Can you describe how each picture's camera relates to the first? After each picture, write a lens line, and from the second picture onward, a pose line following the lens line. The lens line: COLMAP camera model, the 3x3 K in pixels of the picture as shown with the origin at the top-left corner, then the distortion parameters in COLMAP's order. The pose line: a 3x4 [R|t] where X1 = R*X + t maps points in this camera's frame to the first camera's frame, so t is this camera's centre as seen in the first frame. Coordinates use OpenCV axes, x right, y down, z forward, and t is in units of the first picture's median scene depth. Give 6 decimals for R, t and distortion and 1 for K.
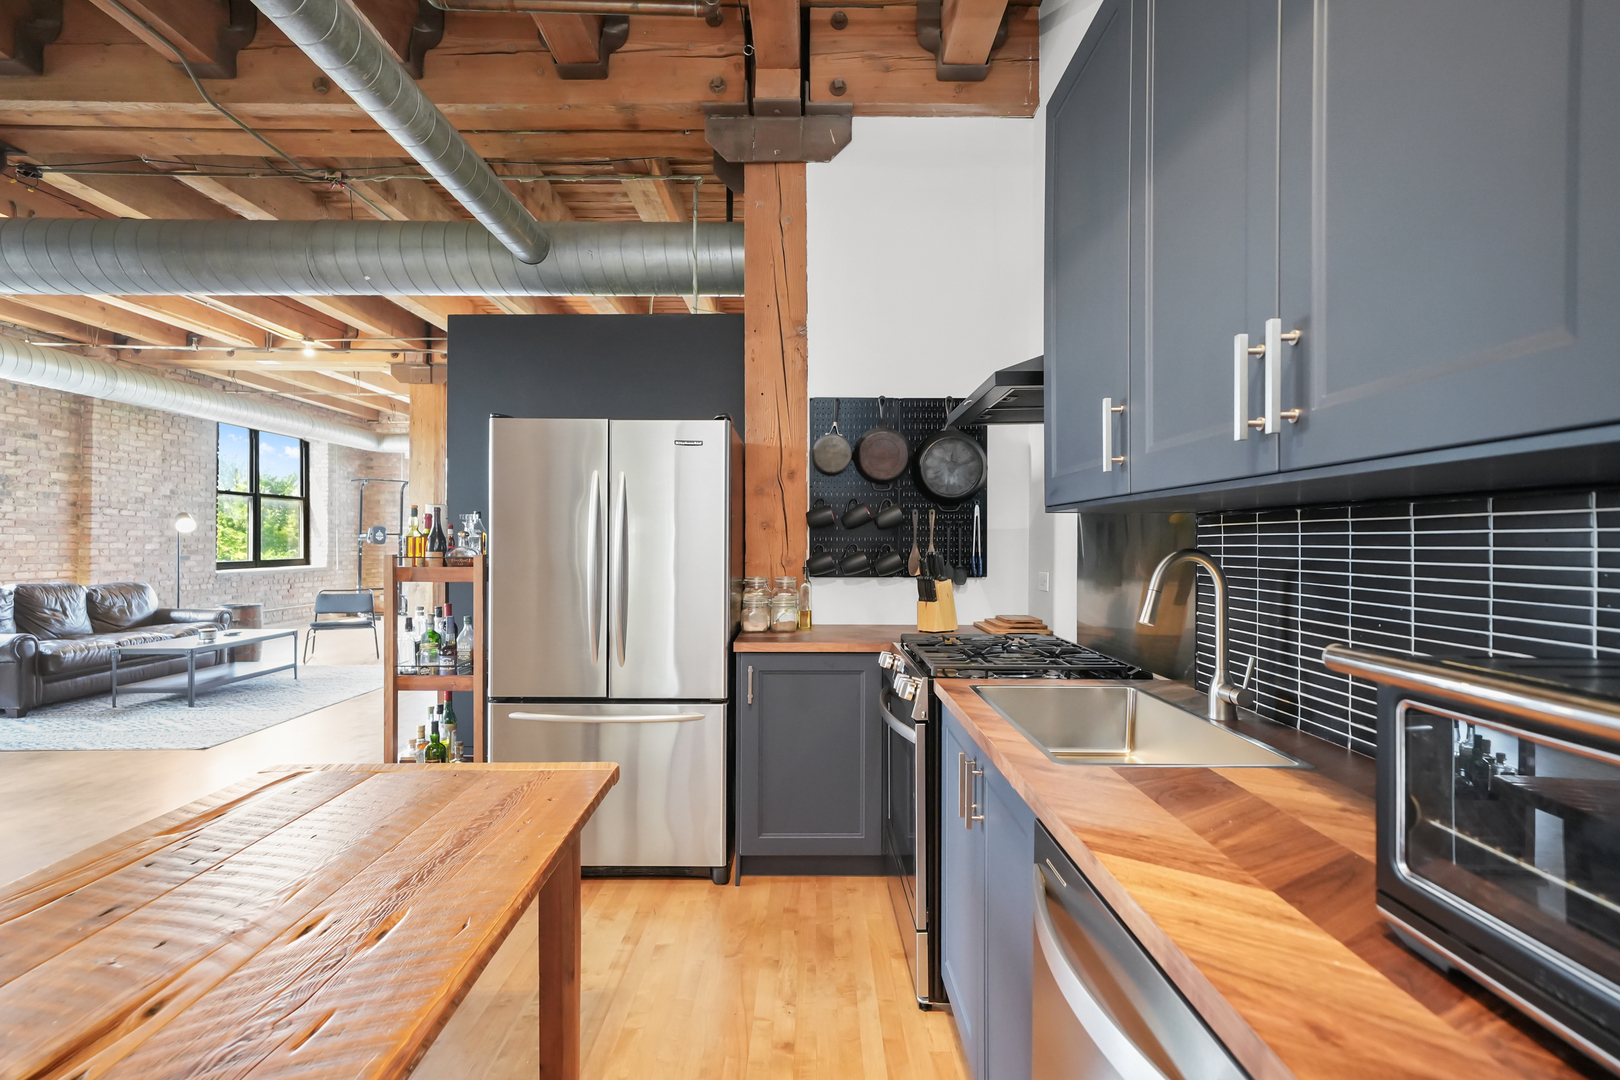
lens RADIAL K [[783.4, 0, 802.3], [0, 783.4, 540.2], [0, 0, 1]] dist [0.012275, 0.001682]
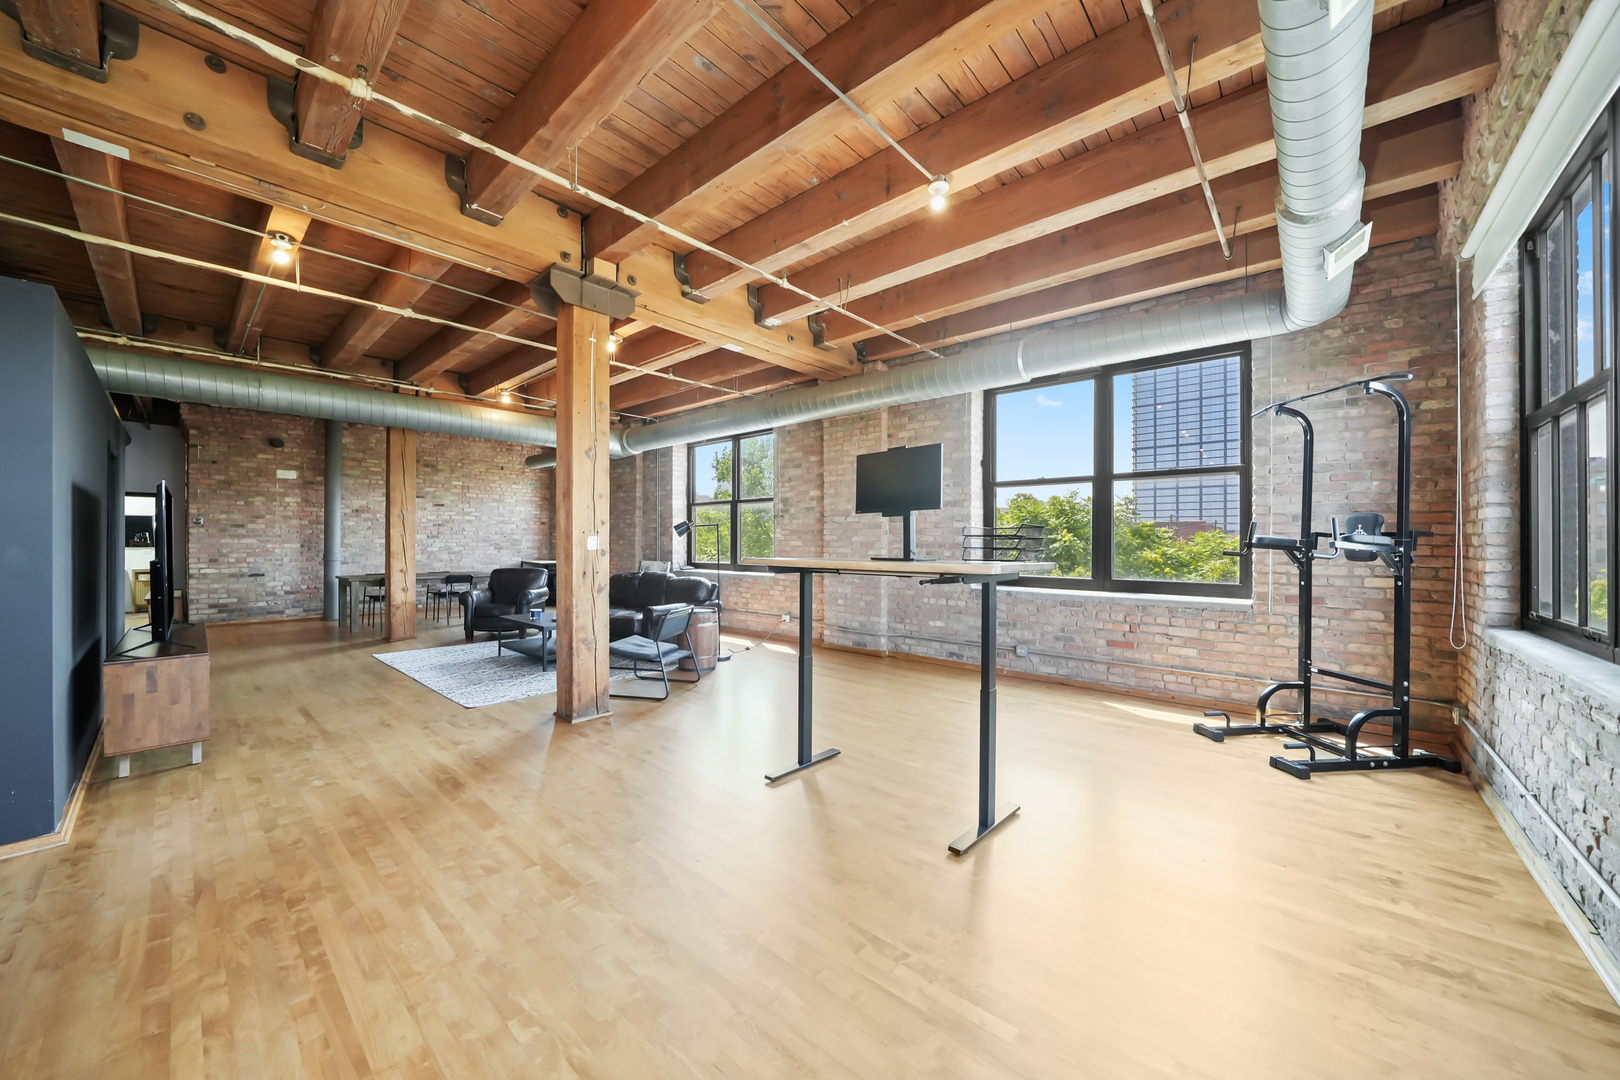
lens RADIAL K [[580.7, 0, 804.1], [0, 580.7, 541.4], [0, 0, 1]] dist [-0.027936, 0.003685]
pose [[-0.658761, -0.005815, -0.752330, -0.470816], [-0.005500, 0.999981, -0.002913, -0.006115], [0.752332, 0.002219, -0.658780, 3.000262]]
